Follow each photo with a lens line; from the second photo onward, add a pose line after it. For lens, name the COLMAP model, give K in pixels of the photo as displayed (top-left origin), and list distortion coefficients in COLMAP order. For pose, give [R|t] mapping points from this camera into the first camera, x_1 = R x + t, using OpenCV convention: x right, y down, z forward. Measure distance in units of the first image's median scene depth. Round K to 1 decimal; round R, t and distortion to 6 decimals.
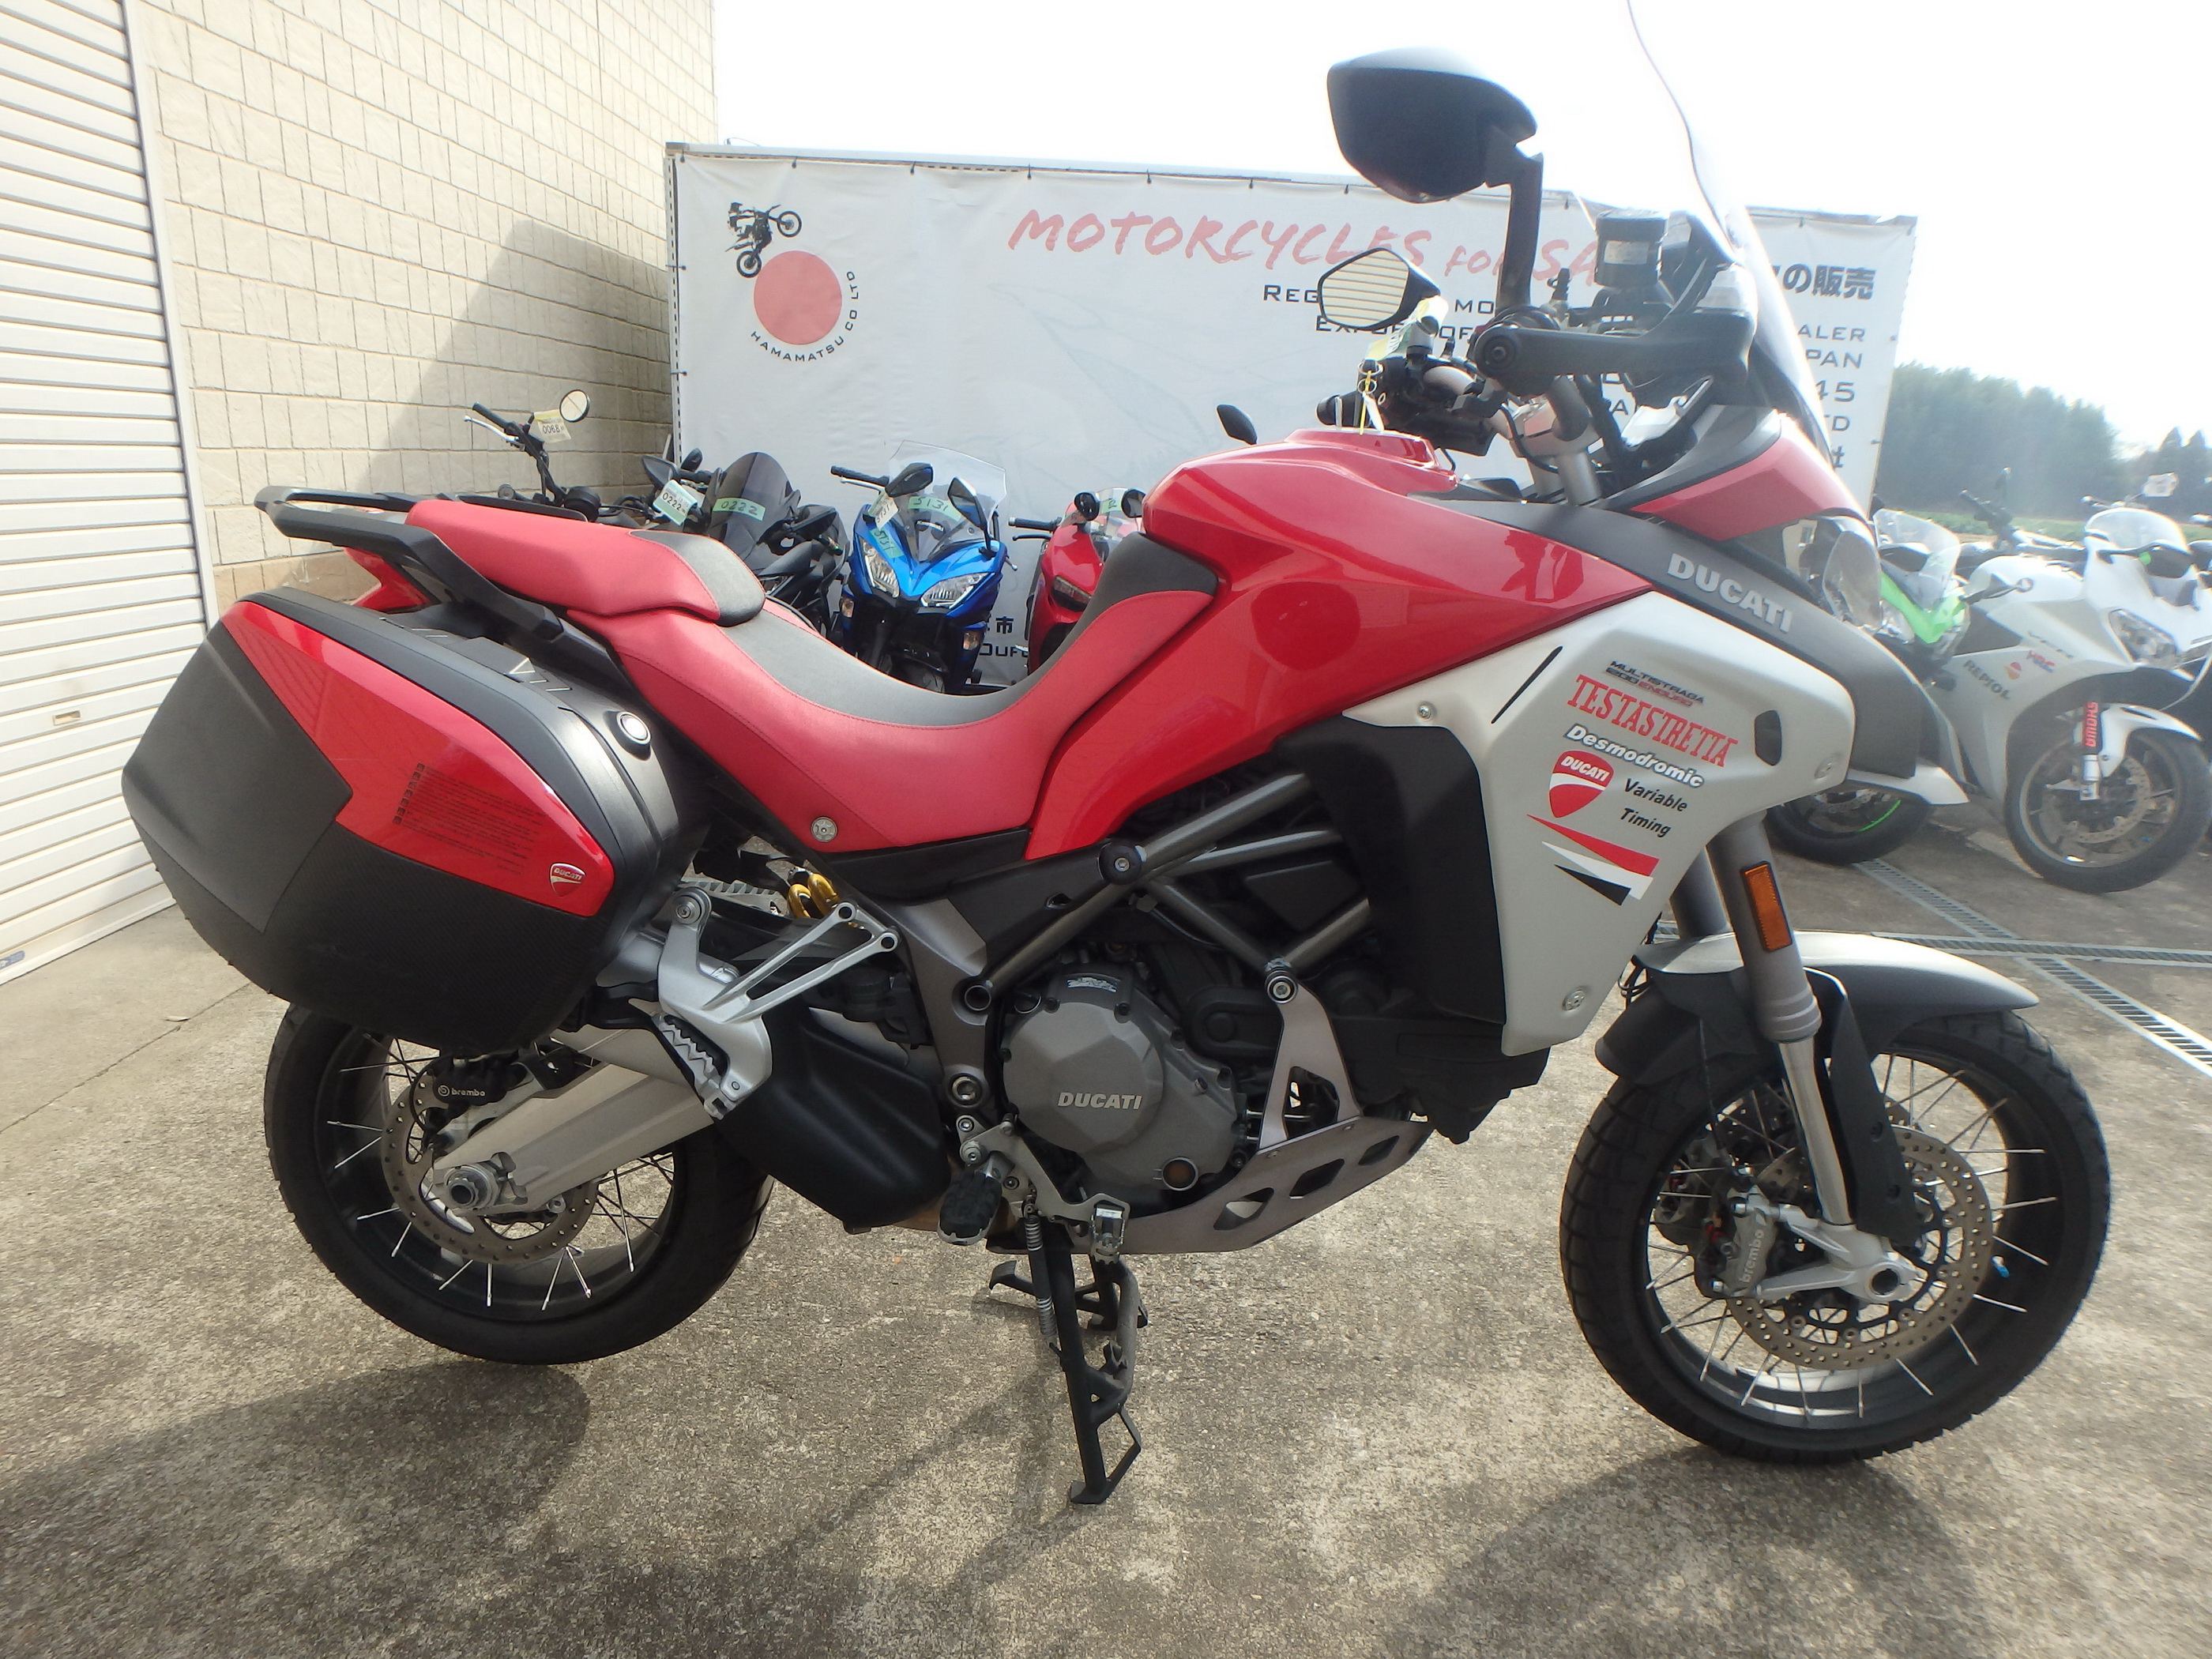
lens RADIAL K [[1374.5, 0, 1108.4], [0, 1374.5, 811.8], [0, 0, 1]] dist [-0.034029, 0.004782]
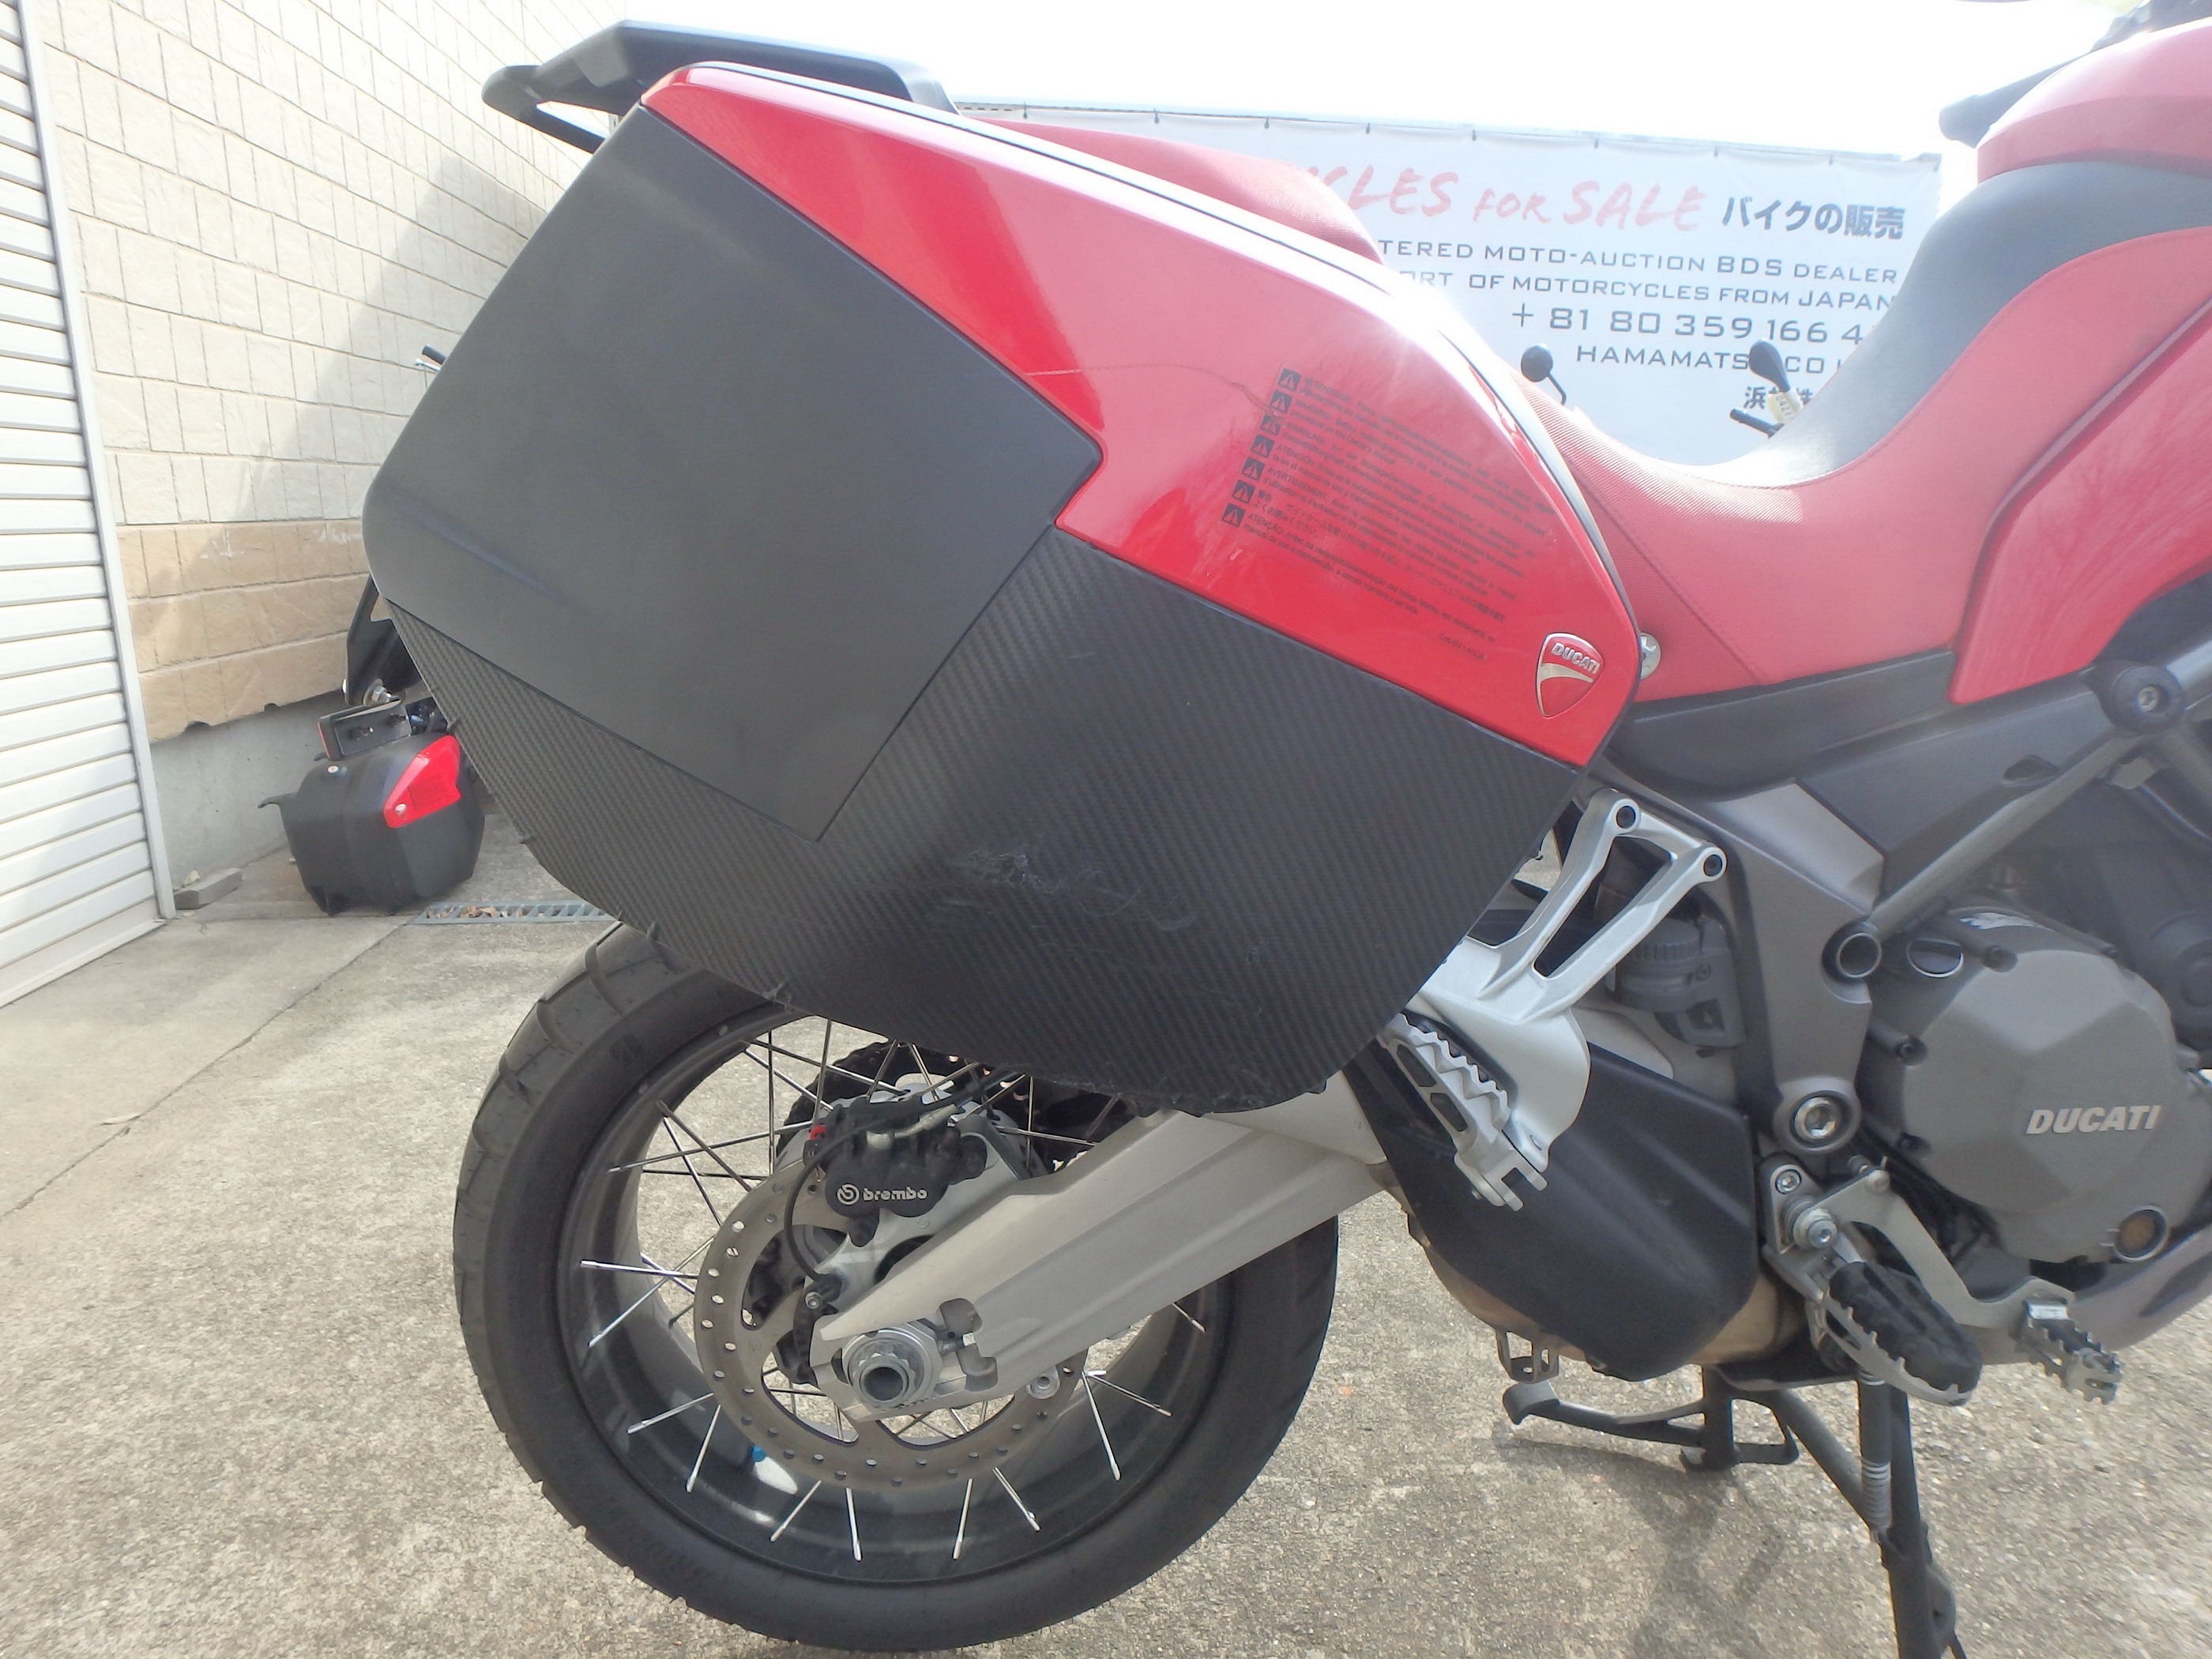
lens RADIAL K [[1374.5, 0, 1110.3], [0, 1374.5, 792.6], [0, 0, 1]] dist [-0.034029, 0.004782]
pose [[0.993884, -0.050912, 0.097989, -0.368944], [0.054572, 0.997895, -0.035047, 0.057201], [-0.095999, 0.040180, 0.994570, 0.377014]]
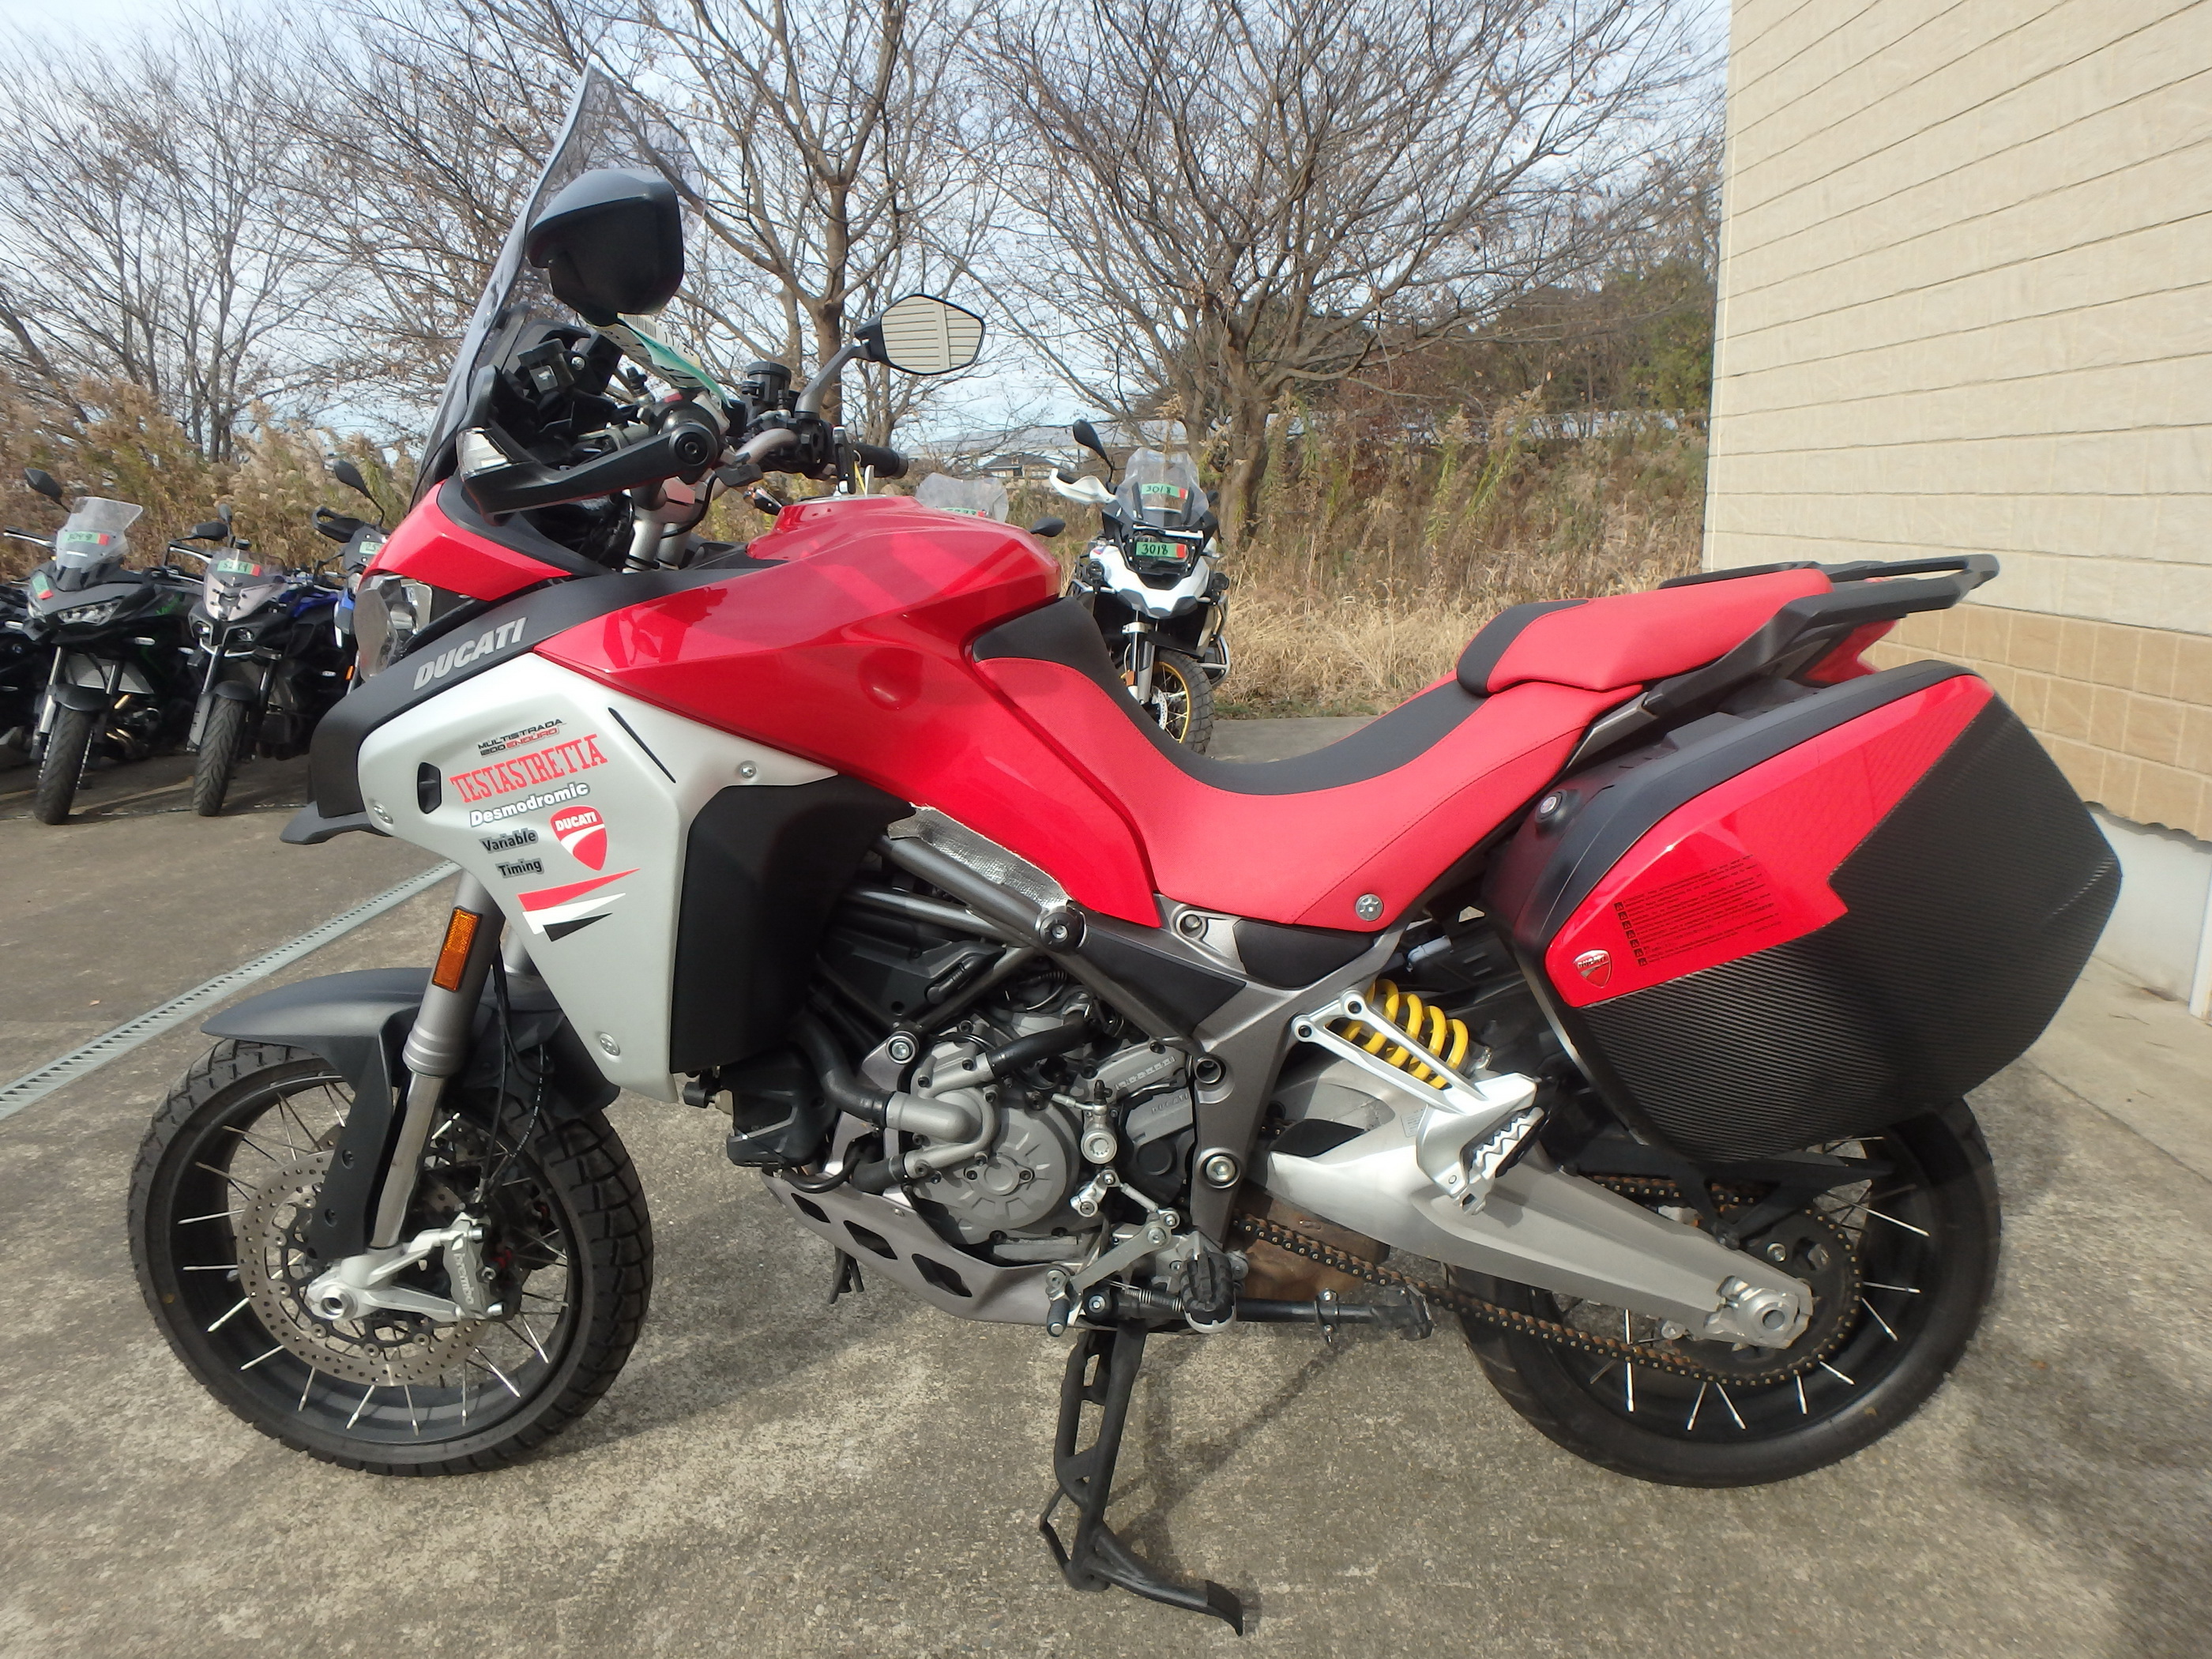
lens RADIAL K [[1374.5, 0, 1111.5], [0, 1374.5, 803.1], [0, 0, 1]] dist [-0.034029, 0.004782]
pose [[-0.999902, -0.013741, -0.002813, -0.007613], [-0.013452, 0.882689, 0.469765, -0.441730], [-0.003972, 0.469757, -0.882787, 1.606957]]
